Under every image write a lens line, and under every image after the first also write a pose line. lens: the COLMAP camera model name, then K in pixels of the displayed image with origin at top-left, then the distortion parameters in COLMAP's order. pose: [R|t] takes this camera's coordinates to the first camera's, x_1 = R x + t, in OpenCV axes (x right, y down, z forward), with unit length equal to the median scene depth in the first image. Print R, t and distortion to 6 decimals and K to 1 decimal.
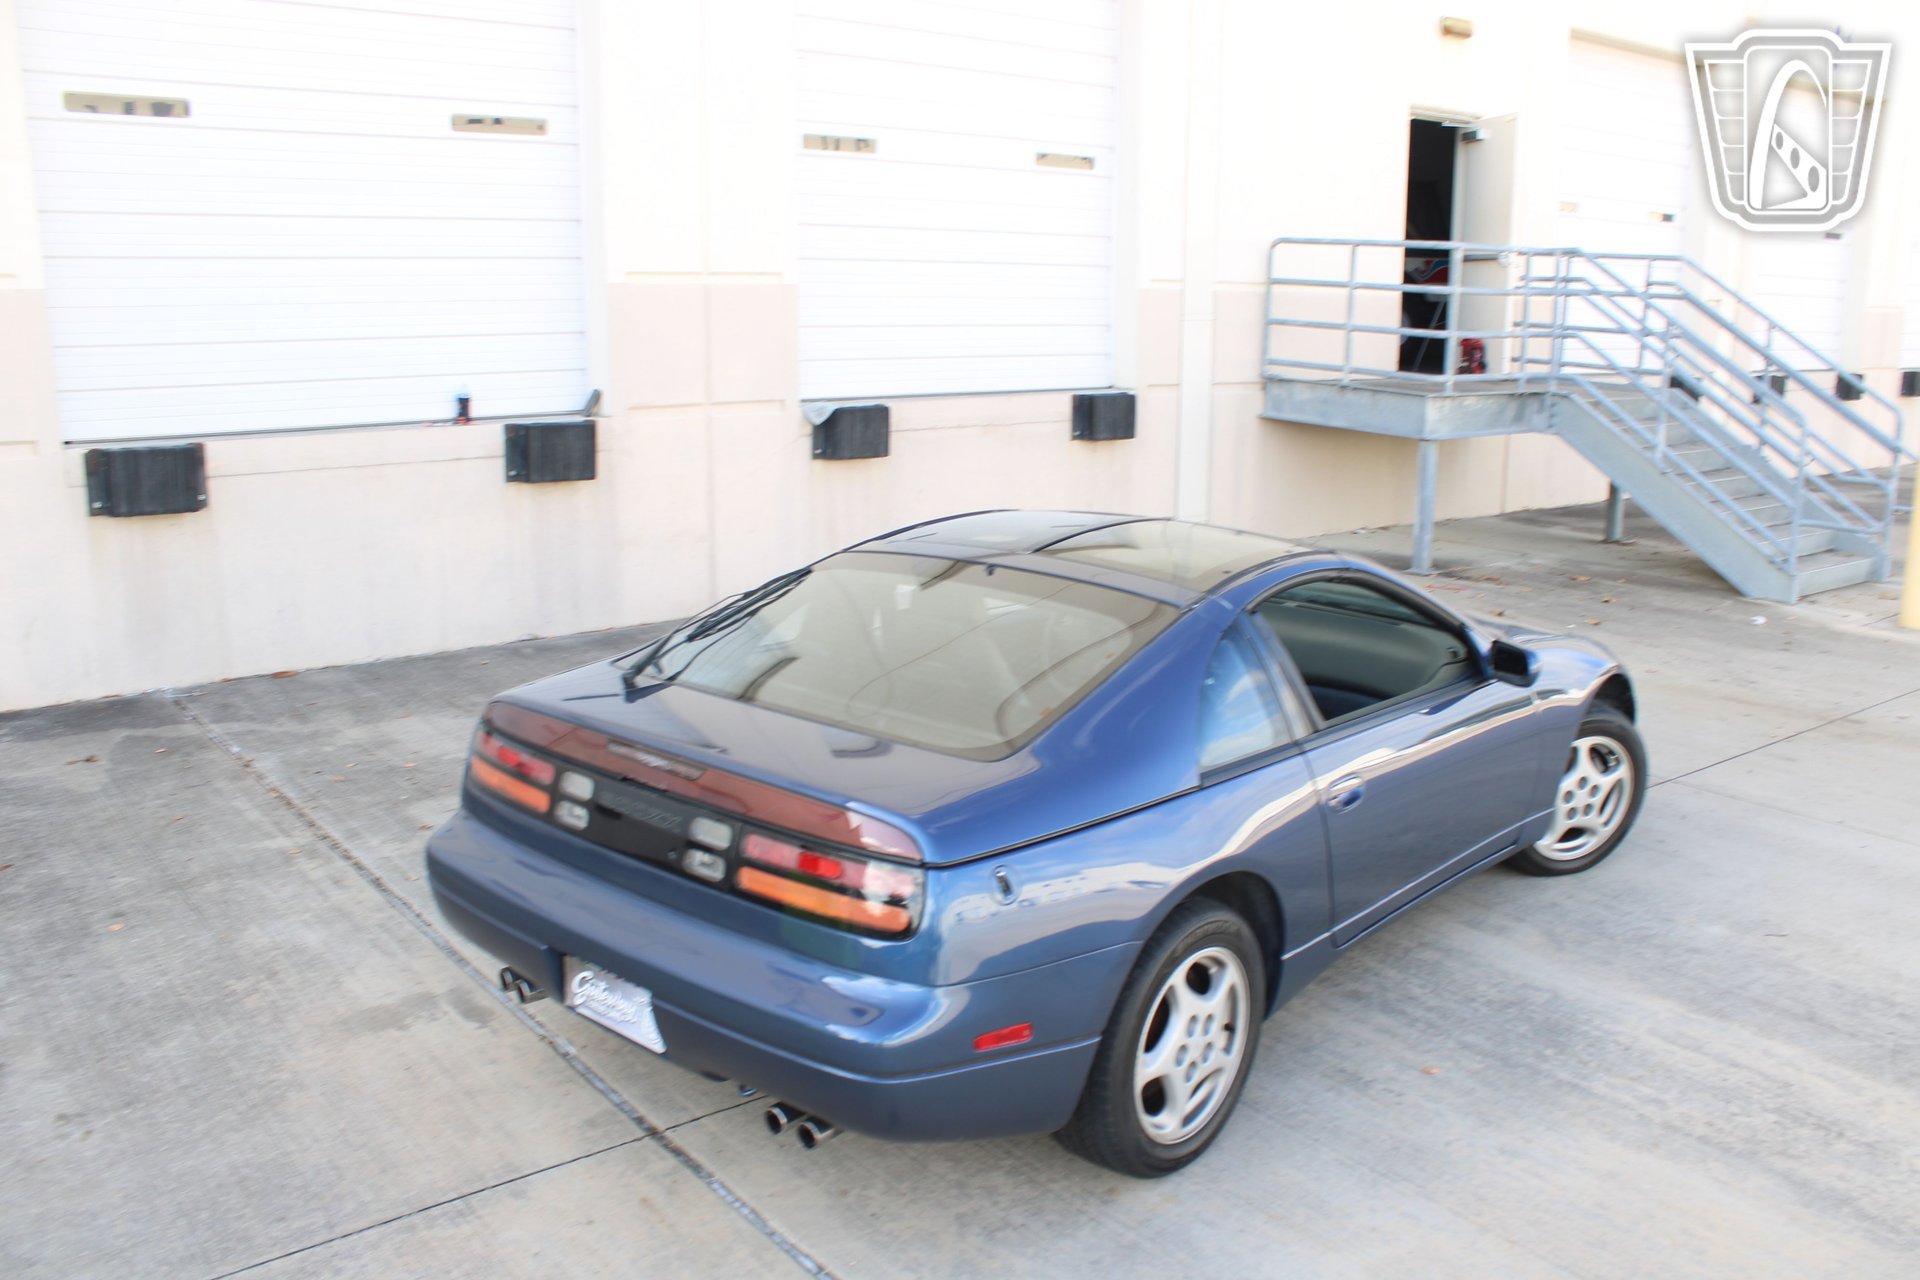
lens RADIAL K [[1634.7, 0, 962.7], [0, 1634.7, 647.5], [0, 0, 1]] dist [-0.173764, 0.167710]
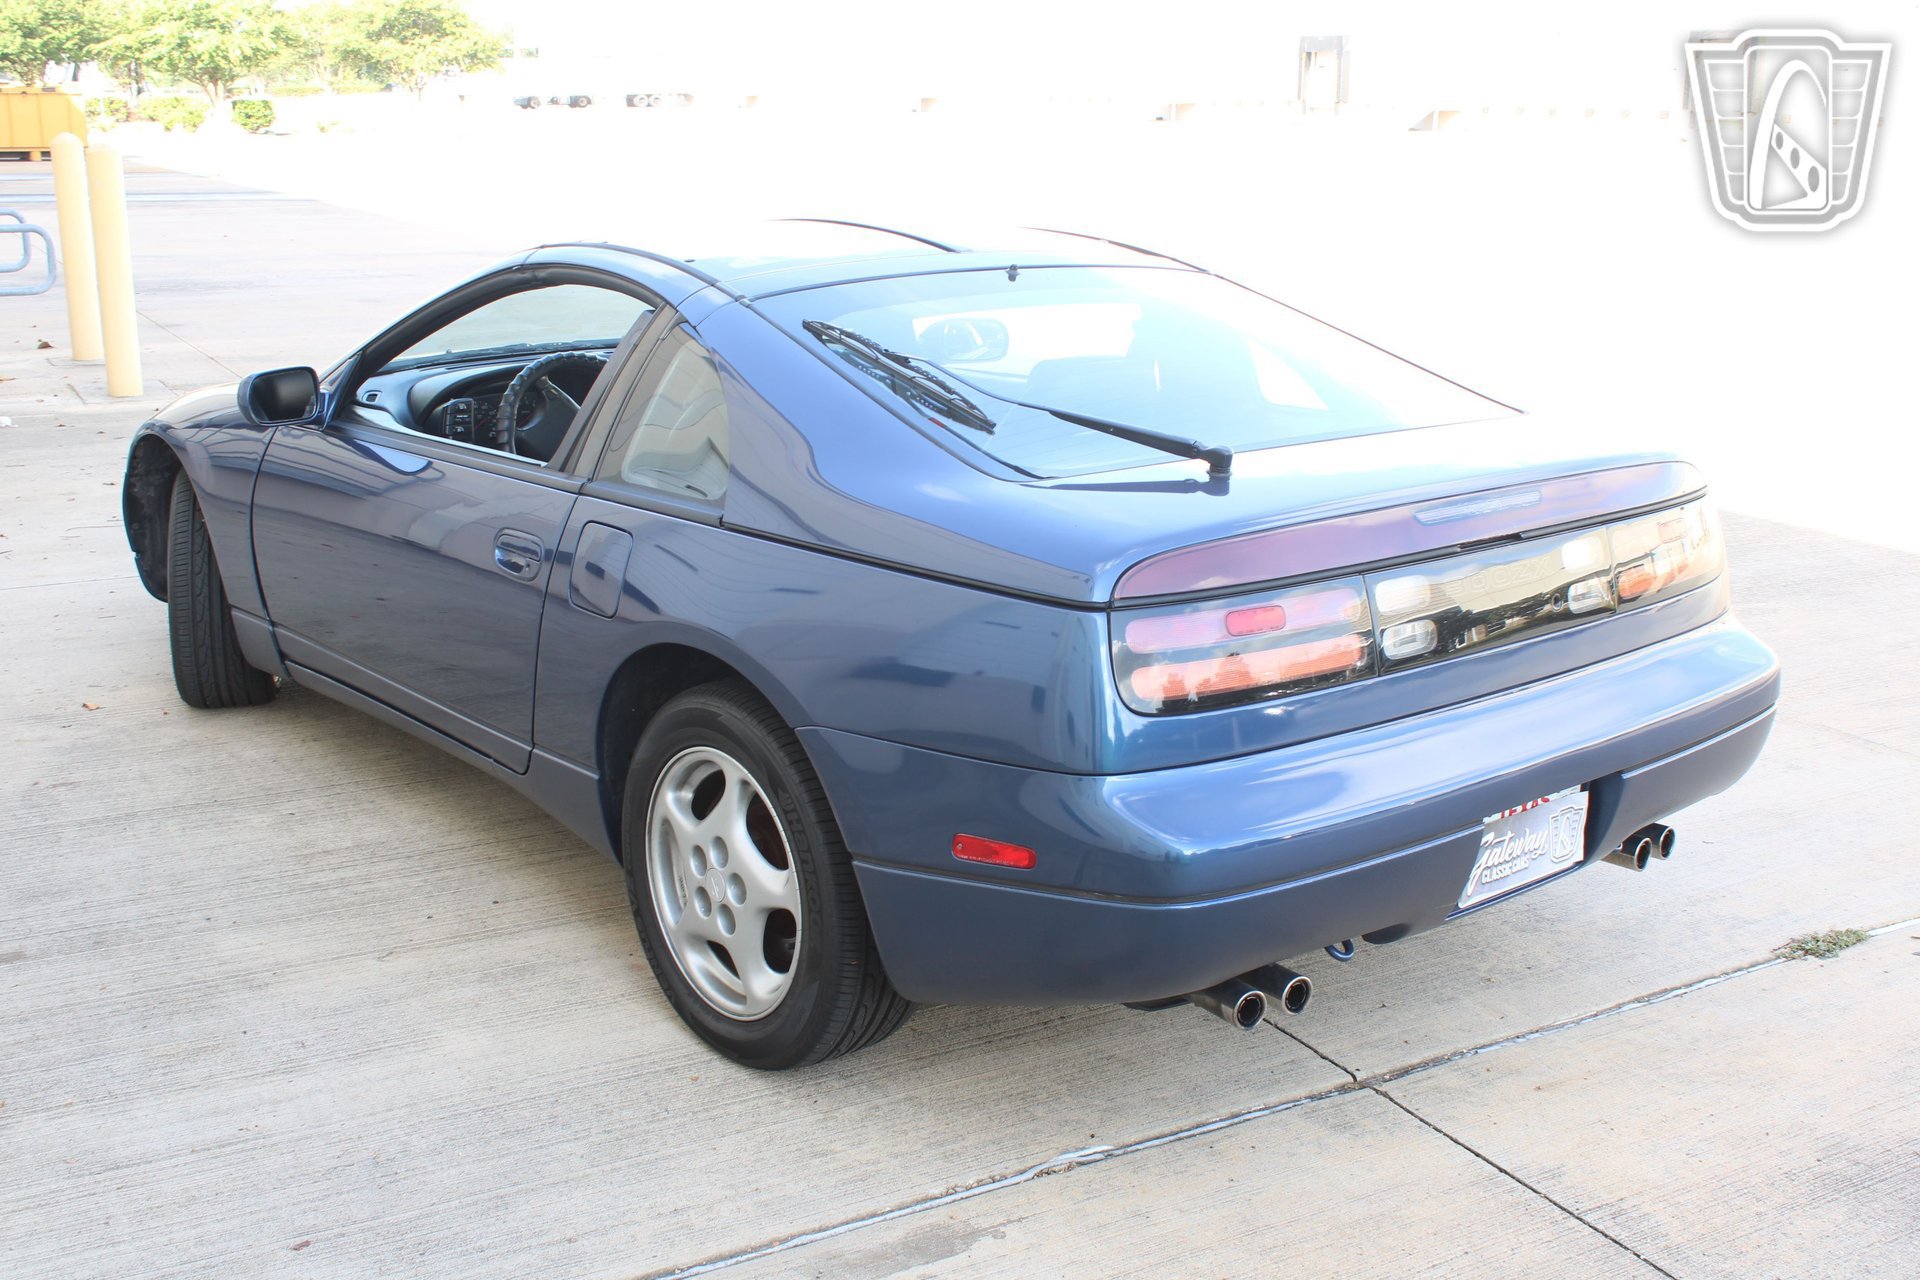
lens RADIAL K [[2099.3, 0, 962.4], [0, 2099.3, 647.8], [0, 0, 1]] dist [-0.126570, 0.175454]
pose [[0.144338, -0.263982, 0.953667, -0.885162], [0.205179, 0.950797, 0.232133, -0.104834], [-0.968023, 0.162167, 0.191399, 0.830482]]
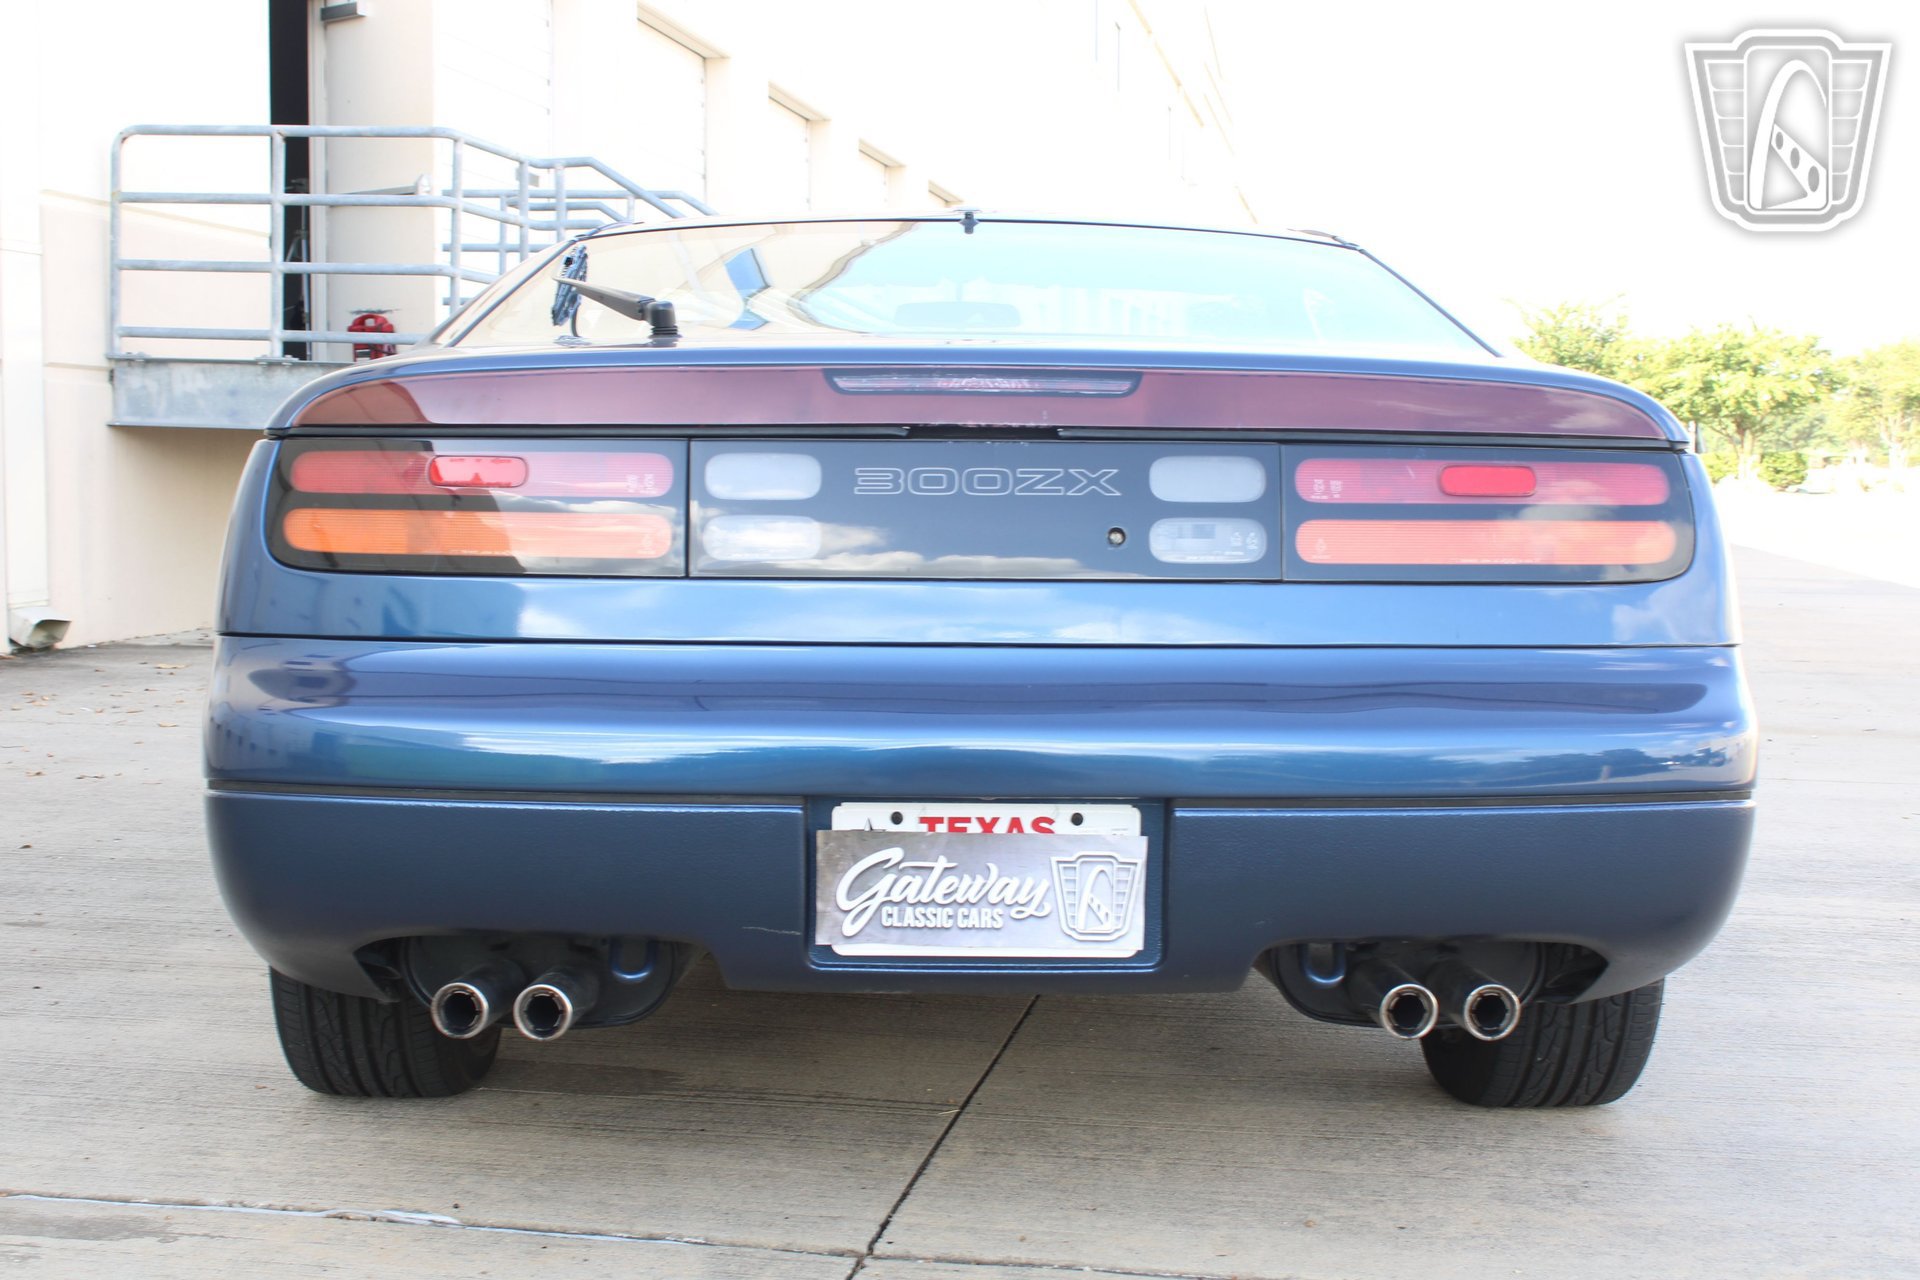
lens RADIAL K [[2516.3, 0, 934.2], [0, 2516.3, 641.3], [0, 0, 1]] dist [-0.047644, -0.009401]
pose [[0.746208, -0.051502, 0.663718, -0.563997], [0.145677, 0.985472, -0.087313, 0.166859], [-0.649579, 0.161842, 0.742869, 0.354458]]
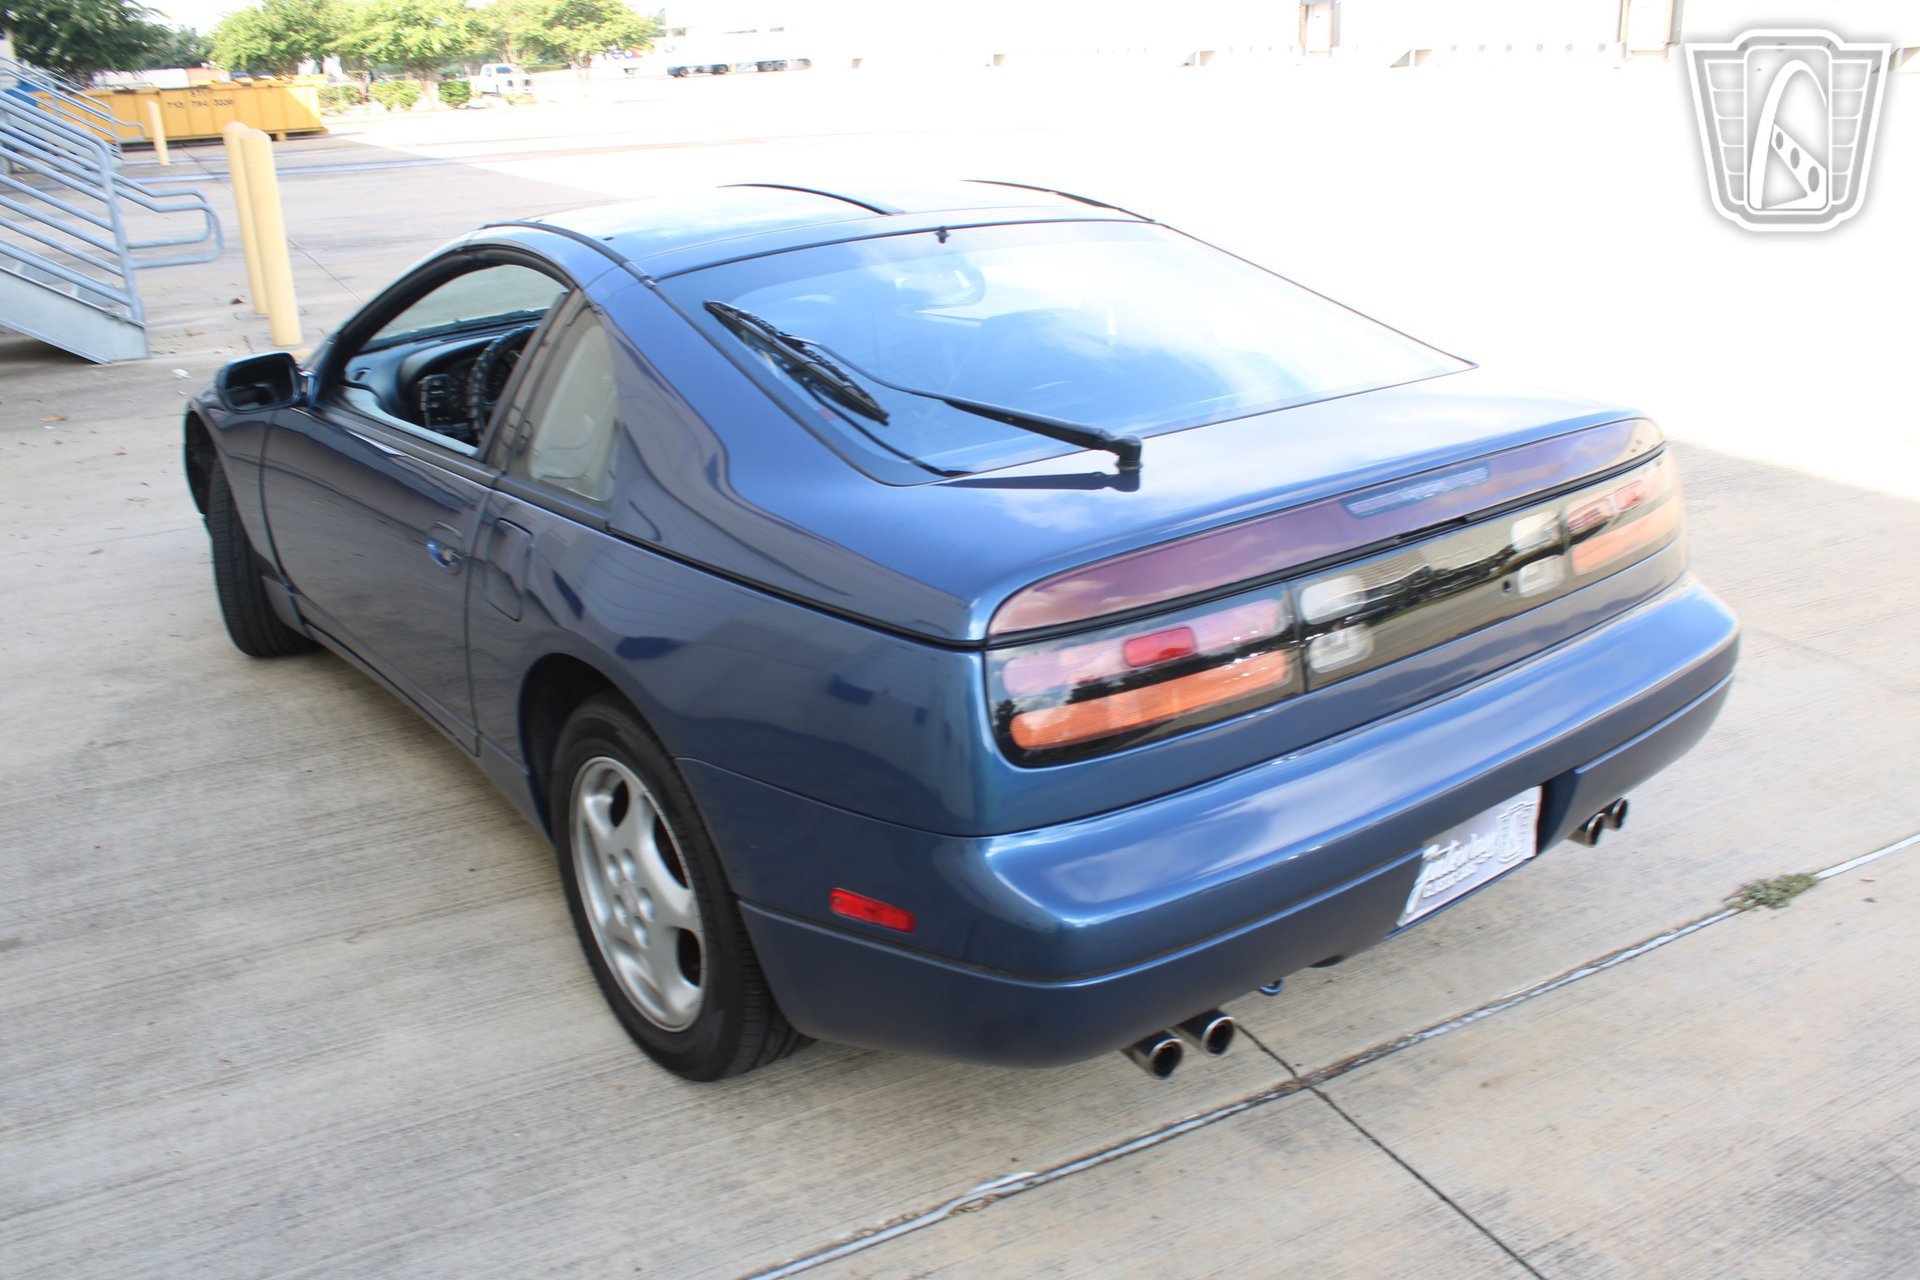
lens RADIAL K [[1648.6, 0, 965.1], [0, 1648.6, 656.2], [0, 0, 1]] dist [-0.168173, 0.161628]
pose [[0.182067, -0.360776, 0.914709, -0.669047], [0.245043, 0.917555, 0.313124, -0.094518], [-0.952263, 0.167134, 0.255463, 0.801464]]
